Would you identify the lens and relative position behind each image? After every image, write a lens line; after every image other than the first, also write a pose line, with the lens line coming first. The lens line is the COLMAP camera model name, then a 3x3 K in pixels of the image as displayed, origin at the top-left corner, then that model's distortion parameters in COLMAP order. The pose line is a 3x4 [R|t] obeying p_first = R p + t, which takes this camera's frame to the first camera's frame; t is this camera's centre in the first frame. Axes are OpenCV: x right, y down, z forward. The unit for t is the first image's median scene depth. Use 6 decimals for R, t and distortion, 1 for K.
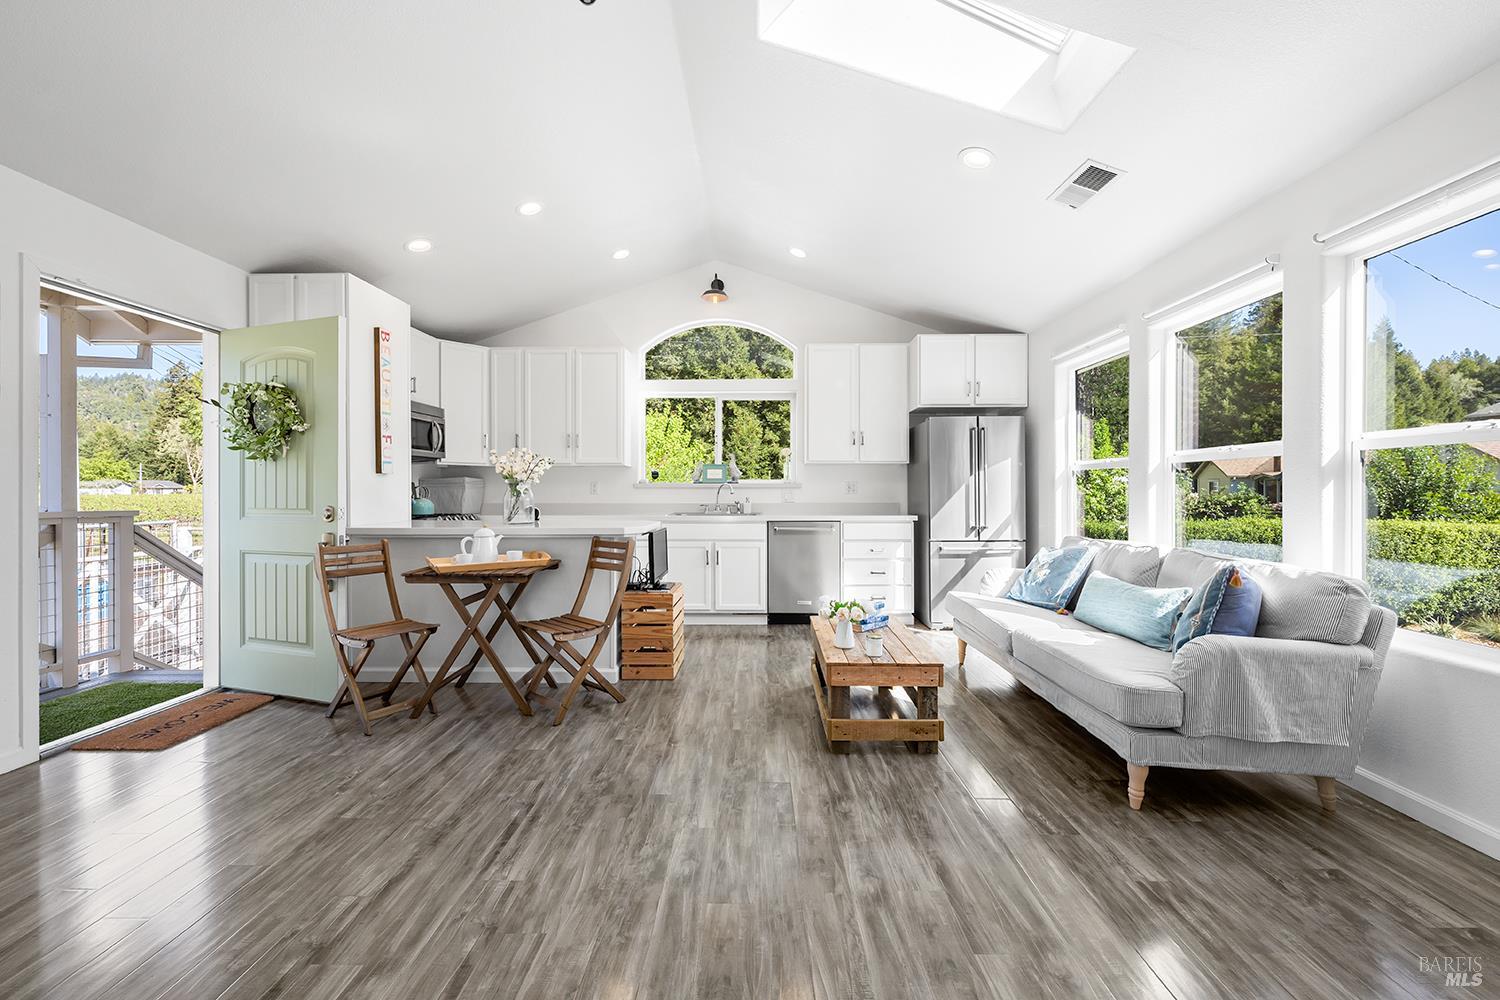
lens RADIAL K [[608.7, 0, 749.3], [0, 608.7, 497.9], [0, 0, 1]] dist [-0.002592, 0.000192]
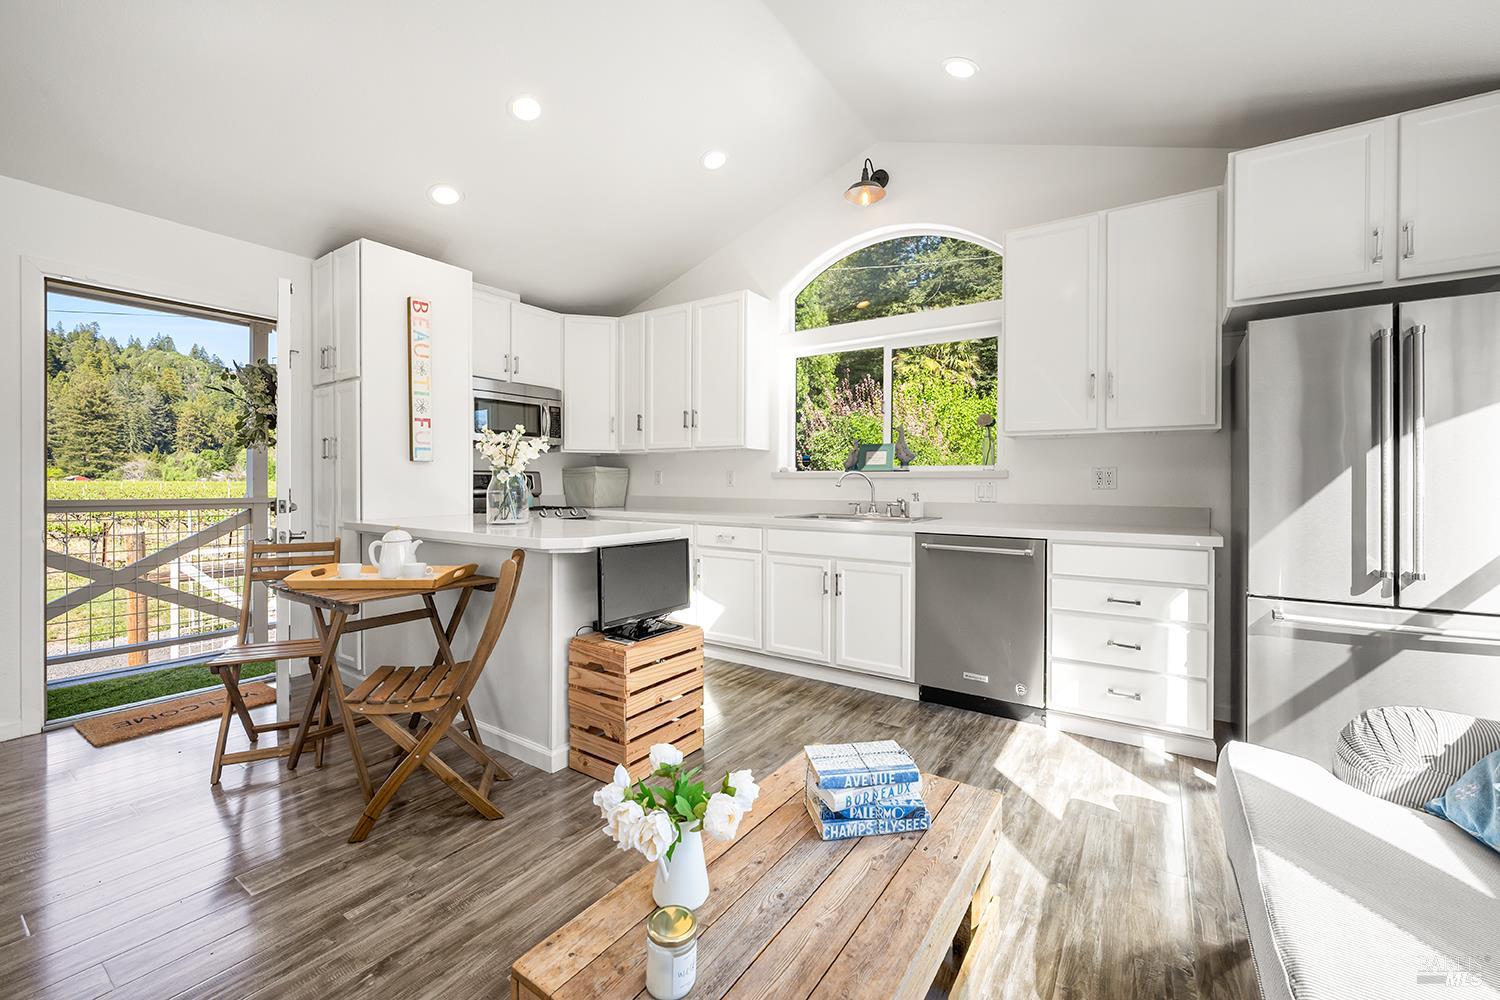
lens RADIAL K [[608.7, 0, 750.4], [0, 608.7, 487.4], [0, 0, 1]] dist [-0.002592, 0.000192]
pose [[0.837218, 0.008565, -0.546803, 0.227001], [-0.010301, 0.999947, -0.000109, -0.005107], [0.546773, 0.005724, 0.837262, 0.403827]]
